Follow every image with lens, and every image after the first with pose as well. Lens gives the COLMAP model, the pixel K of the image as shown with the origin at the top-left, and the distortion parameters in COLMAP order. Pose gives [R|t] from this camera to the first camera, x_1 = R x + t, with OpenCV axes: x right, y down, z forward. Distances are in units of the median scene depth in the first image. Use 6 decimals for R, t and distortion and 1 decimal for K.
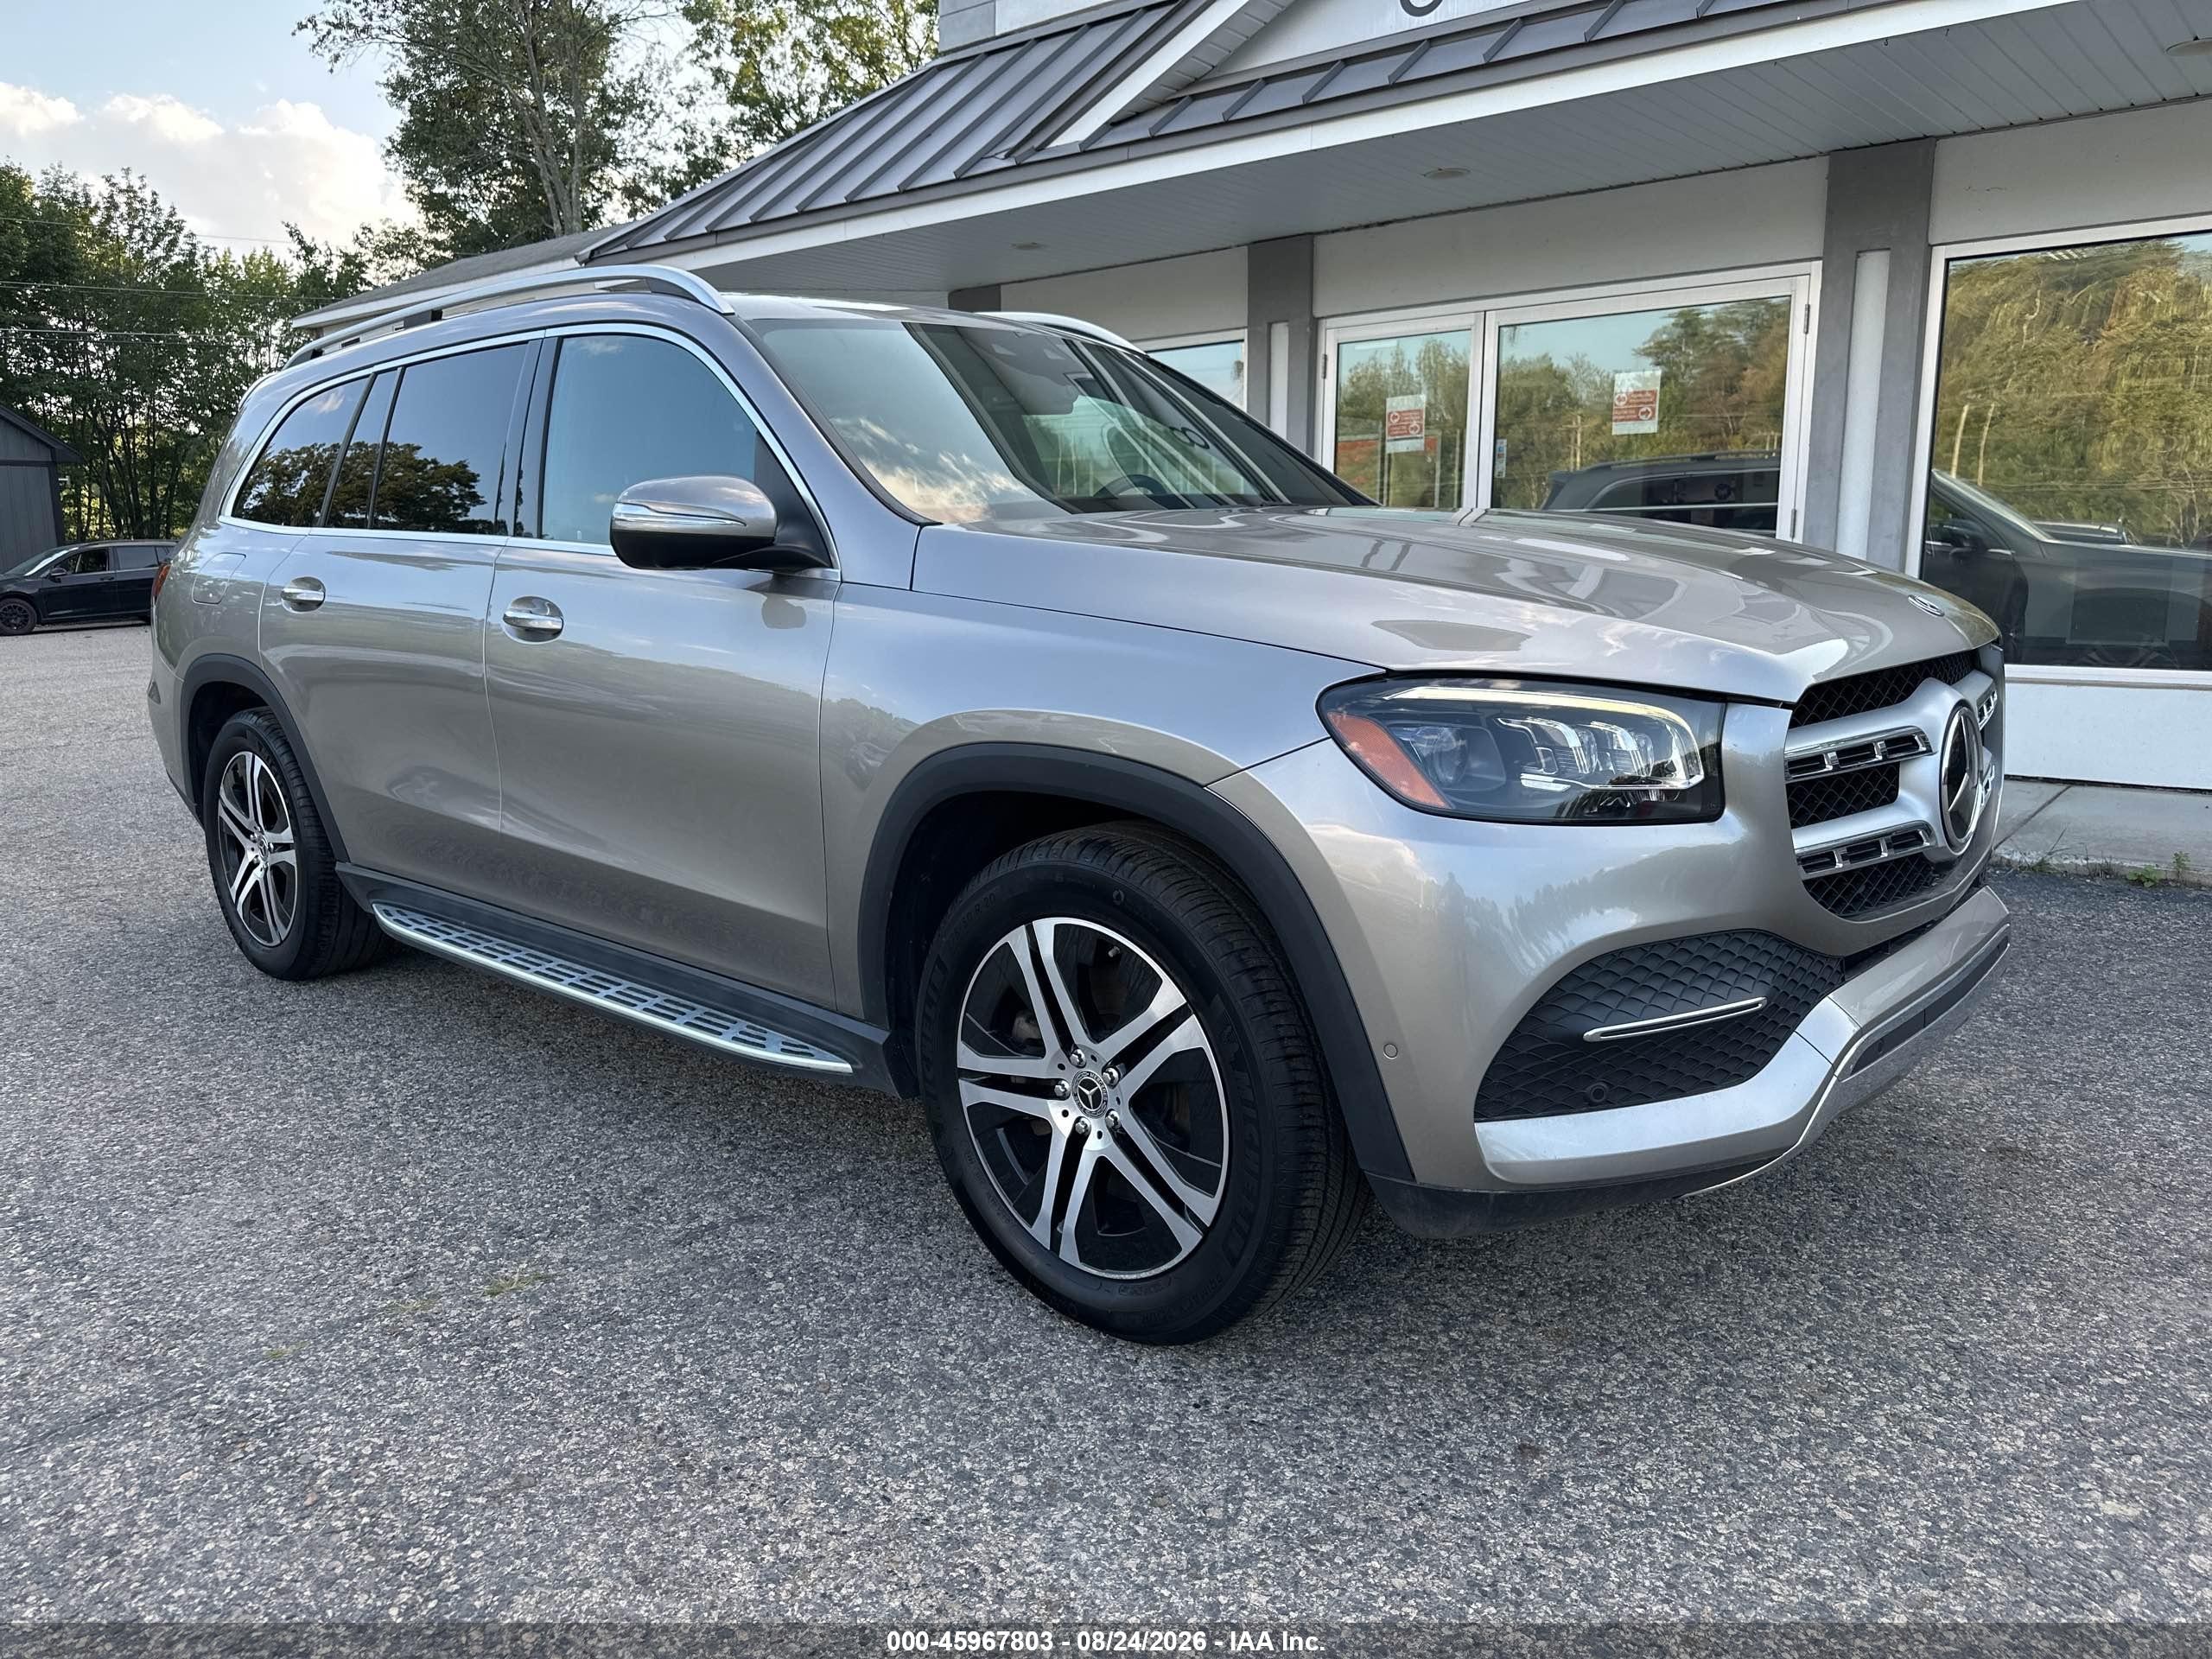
lens RADIAL K [[1577.5, 0, 1083.3], [0, 1577.5, 817.4], [0, 0, 1]] dist [0.025876, -0.024695]
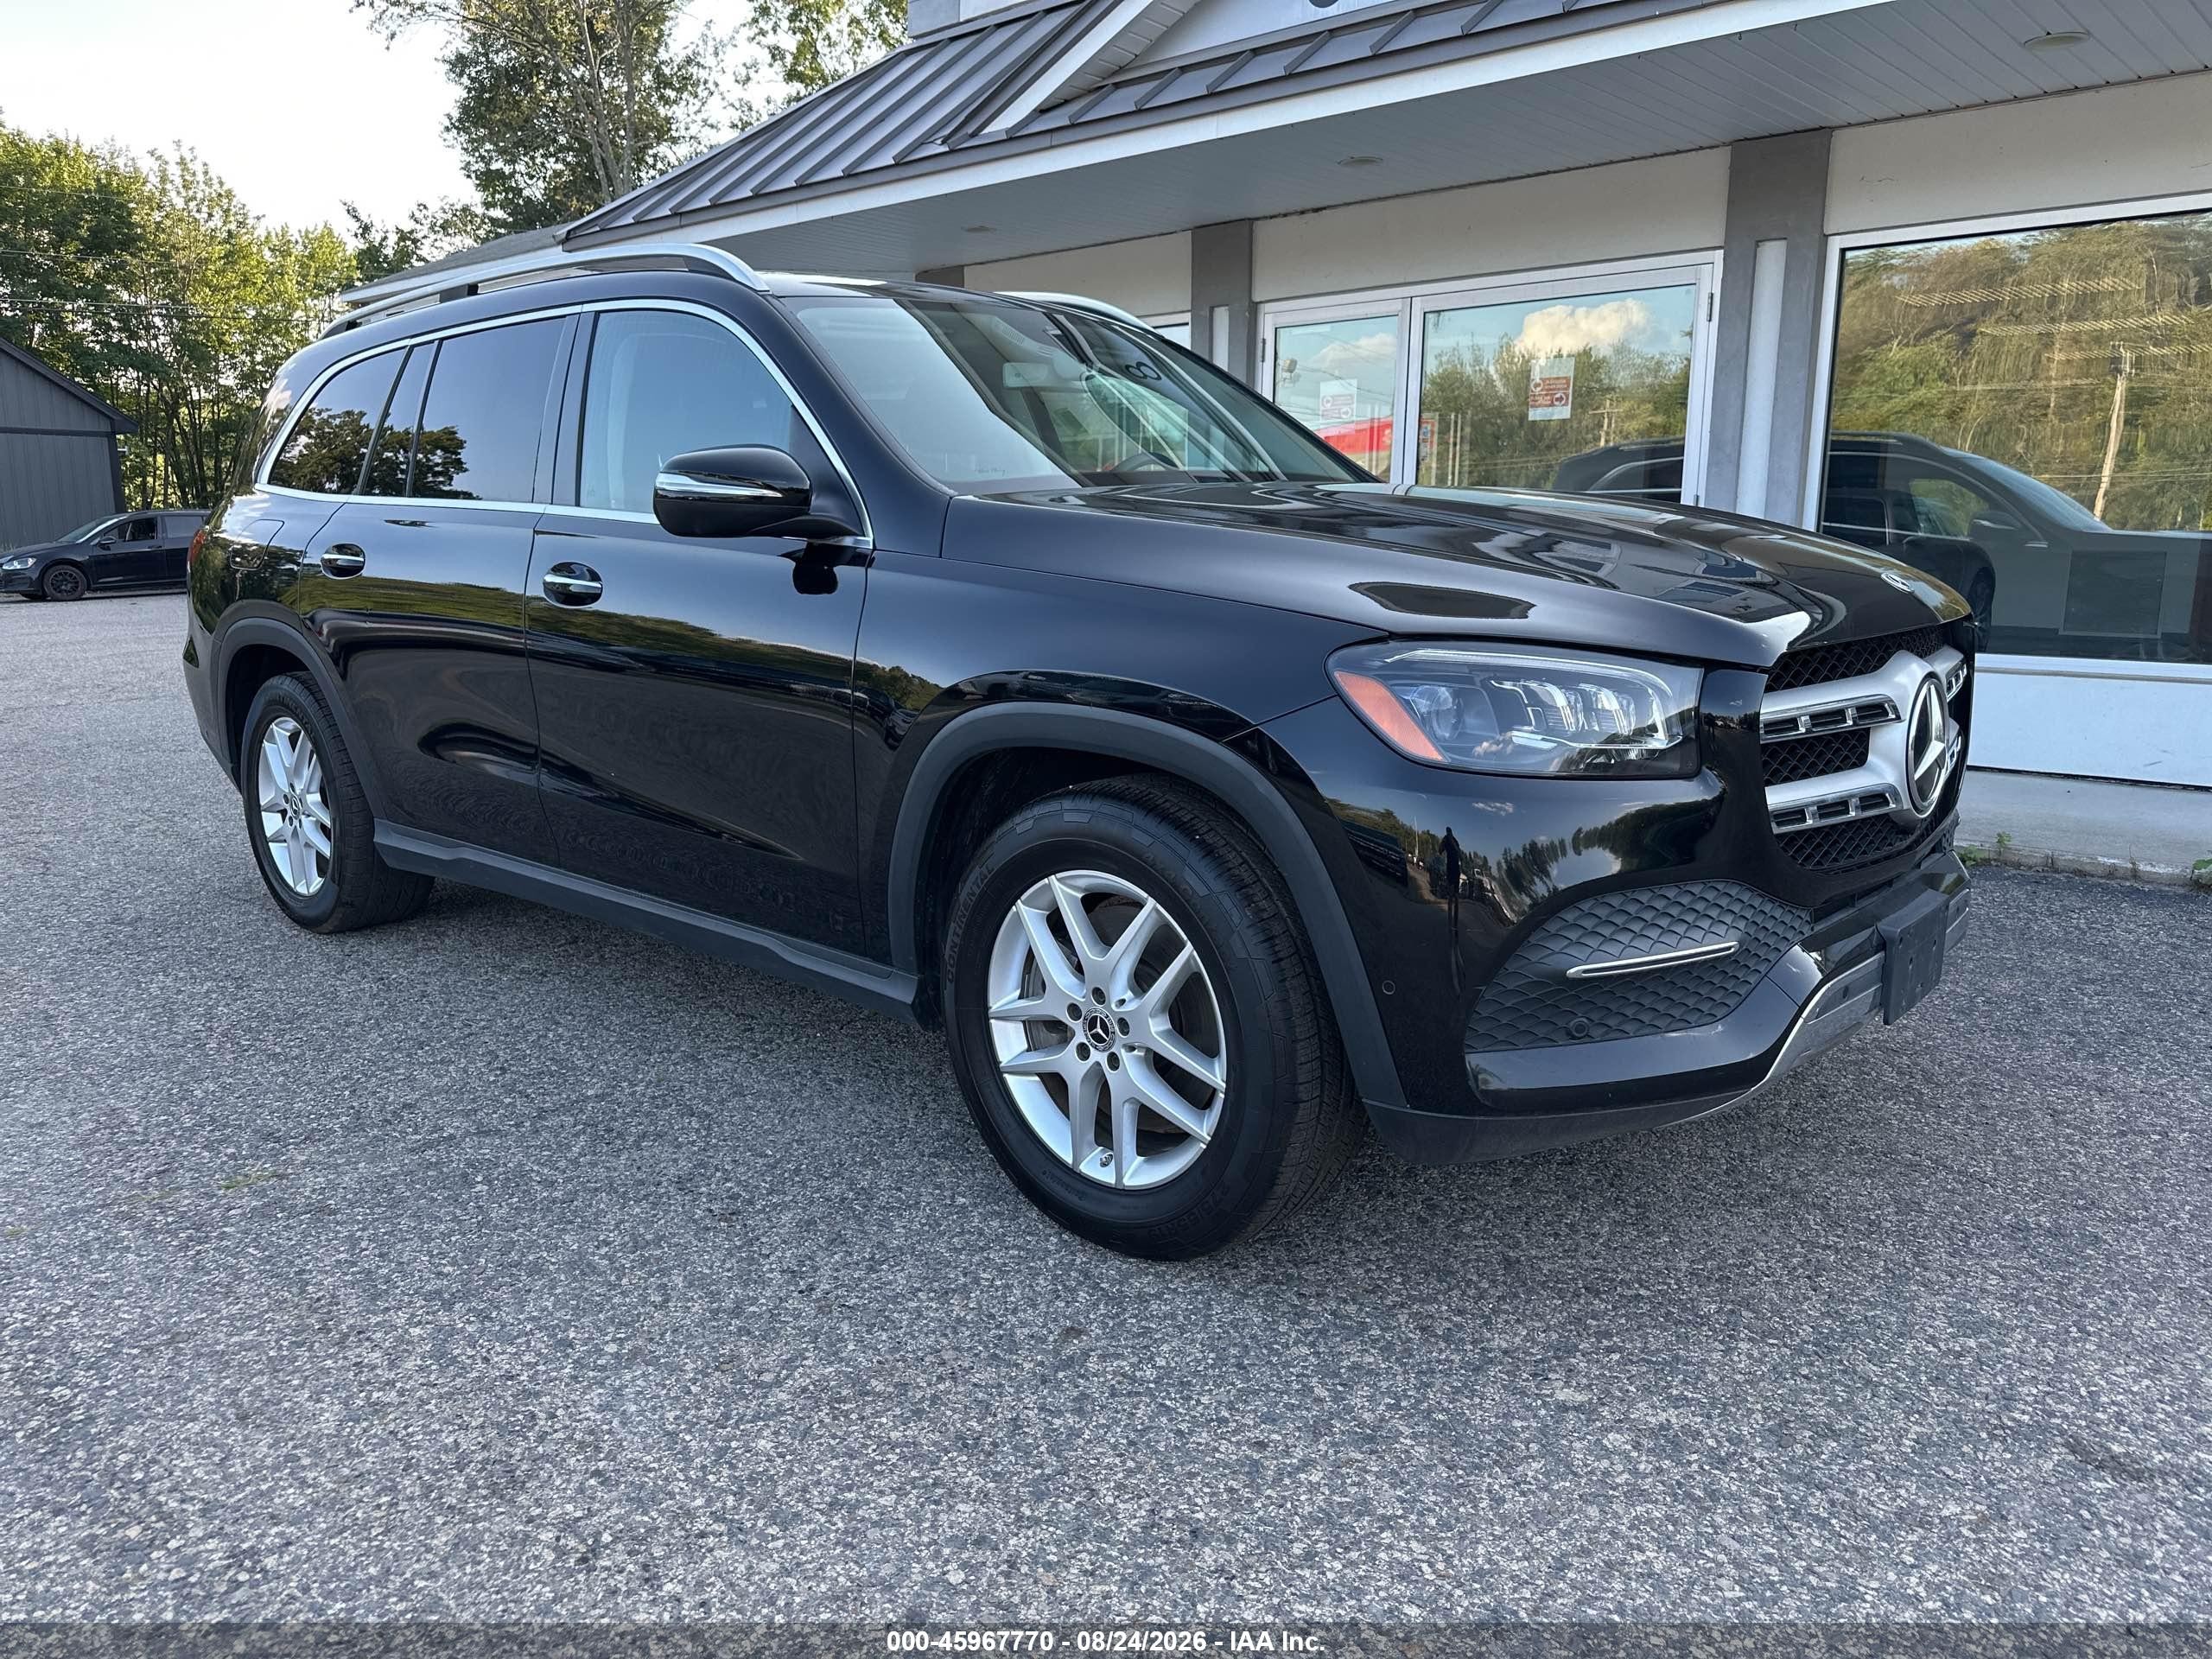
lens RADIAL K [[1577.5, 0, 1105.5], [0, 1577.5, 824.5], [0, 0, 1]] dist [0.025876, -0.024695]
pose [[0.999380, 0.016913, -0.030871, 0.112504], [-0.016412, 0.999731, 0.016406, 0.007533], [0.031141, -0.015889, 0.999389, -0.035805]]
